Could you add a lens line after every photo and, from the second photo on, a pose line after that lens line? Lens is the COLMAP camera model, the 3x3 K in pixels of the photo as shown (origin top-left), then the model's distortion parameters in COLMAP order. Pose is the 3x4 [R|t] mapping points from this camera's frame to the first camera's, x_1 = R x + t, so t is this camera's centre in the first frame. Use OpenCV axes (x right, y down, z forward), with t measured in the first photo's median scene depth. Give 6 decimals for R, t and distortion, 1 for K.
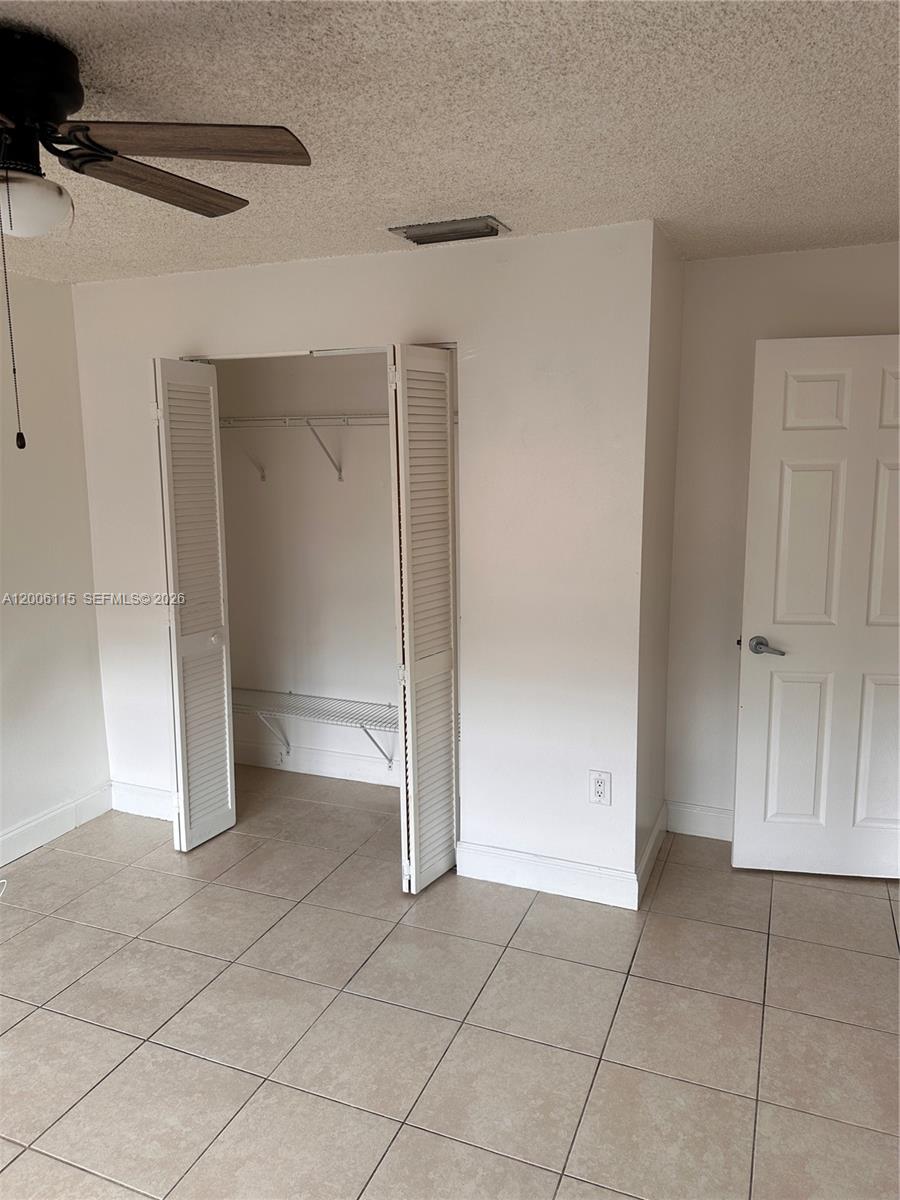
lens RADIAL K [[846.7, 0, 452.8], [0, 846.7, 601.4], [0, 0, 1]] dist [0.004321, -0.004970]
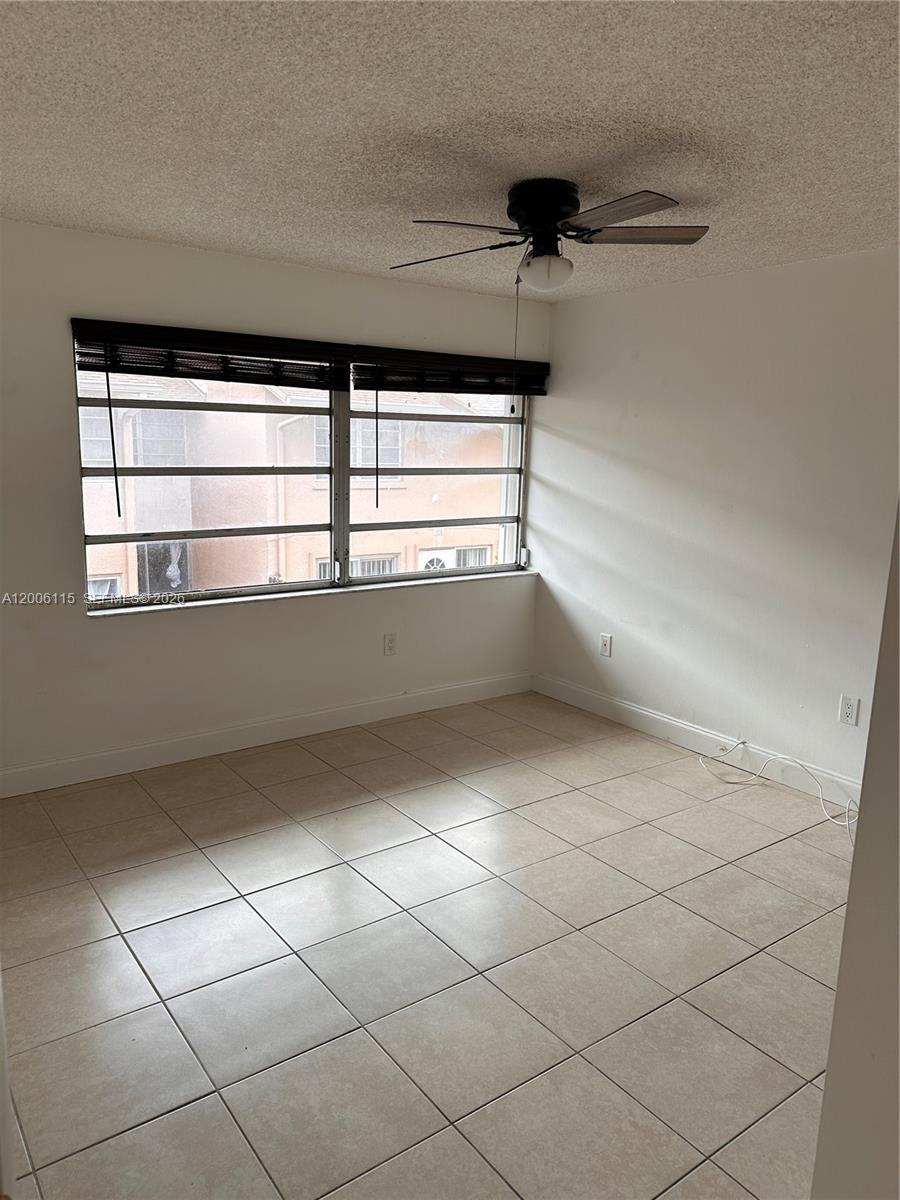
lens RADIAL K [[846.7, 0, 452.8], [0, 846.7, 601.4], [0, 0, 1]] dist [0.004321, -0.004970]
pose [[-0.519986, 0.151961, -0.840549, 0.846489], [-0.167306, 0.946868, 0.274682, -0.195170], [0.837629, 0.283460, -0.466934, 1.311724]]
